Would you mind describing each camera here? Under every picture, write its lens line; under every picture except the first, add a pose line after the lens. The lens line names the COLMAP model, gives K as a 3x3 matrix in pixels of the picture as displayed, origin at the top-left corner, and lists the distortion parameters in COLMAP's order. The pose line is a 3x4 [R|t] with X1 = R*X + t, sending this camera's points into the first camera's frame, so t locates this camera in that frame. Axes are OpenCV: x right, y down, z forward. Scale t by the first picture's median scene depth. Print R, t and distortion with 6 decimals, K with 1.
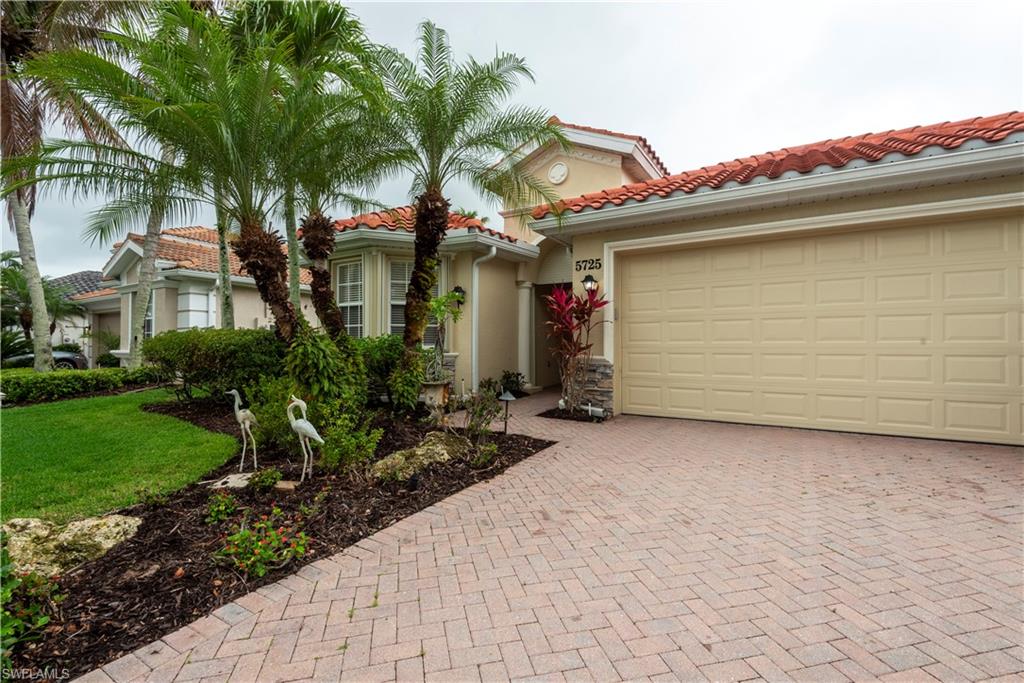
lens RADIAL K [[456.5, 0, 512.0], [0, 456.5, 341.5], [0, 0, 1]] dist [0.001670, -0.000137]
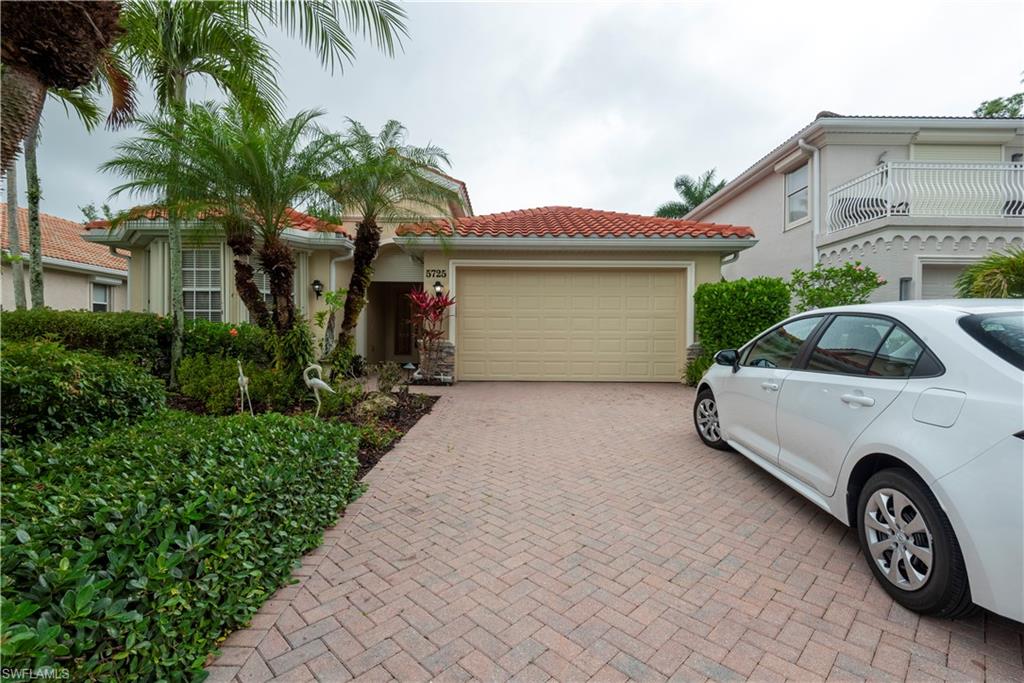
lens RADIAL K [[479.9, 0, 514.1], [0, 479.9, 323.9], [0, 0, 1]] dist [-0.000011, -0.001565]
pose [[0.840403, 0.022753, 0.541484, -0.428436], [-0.011325, 0.999637, -0.024427, 0.016271], [-0.541844, 0.014396, 0.840356, -0.347032]]
